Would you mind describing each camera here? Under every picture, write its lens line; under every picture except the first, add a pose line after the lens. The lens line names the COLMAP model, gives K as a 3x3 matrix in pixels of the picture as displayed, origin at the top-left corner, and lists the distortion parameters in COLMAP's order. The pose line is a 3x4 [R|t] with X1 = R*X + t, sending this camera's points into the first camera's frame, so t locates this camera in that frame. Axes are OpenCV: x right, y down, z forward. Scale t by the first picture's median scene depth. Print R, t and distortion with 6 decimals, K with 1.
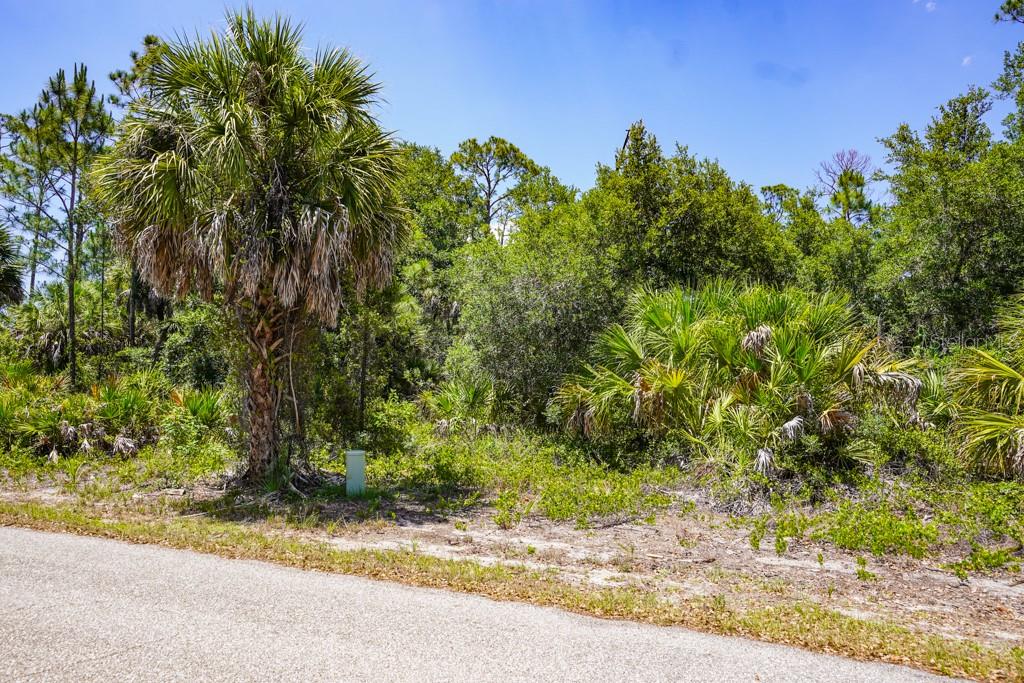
lens RADIAL K [[784.9, 0, 512.0], [0, 784.9, 341.5], [0, 0, 1]] dist [0.004557, 0.081798]
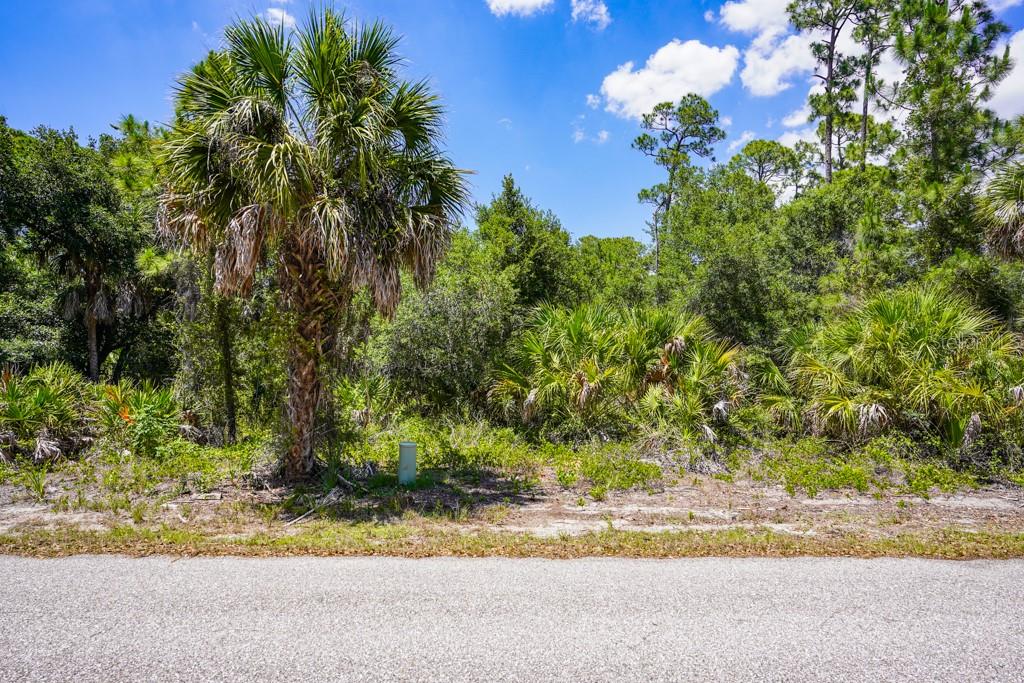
lens RADIAL K [[597.2, 0, 507.9], [0, 597.2, 339.7], [0, 0, 1]] dist [0.000760, 0.002108]
pose [[0.881900, 0.025954, 0.470721, -0.455404], [-0.021606, 0.999659, -0.014639, 0.007978], [-0.470941, 0.002740, 0.882161, 0.212615]]
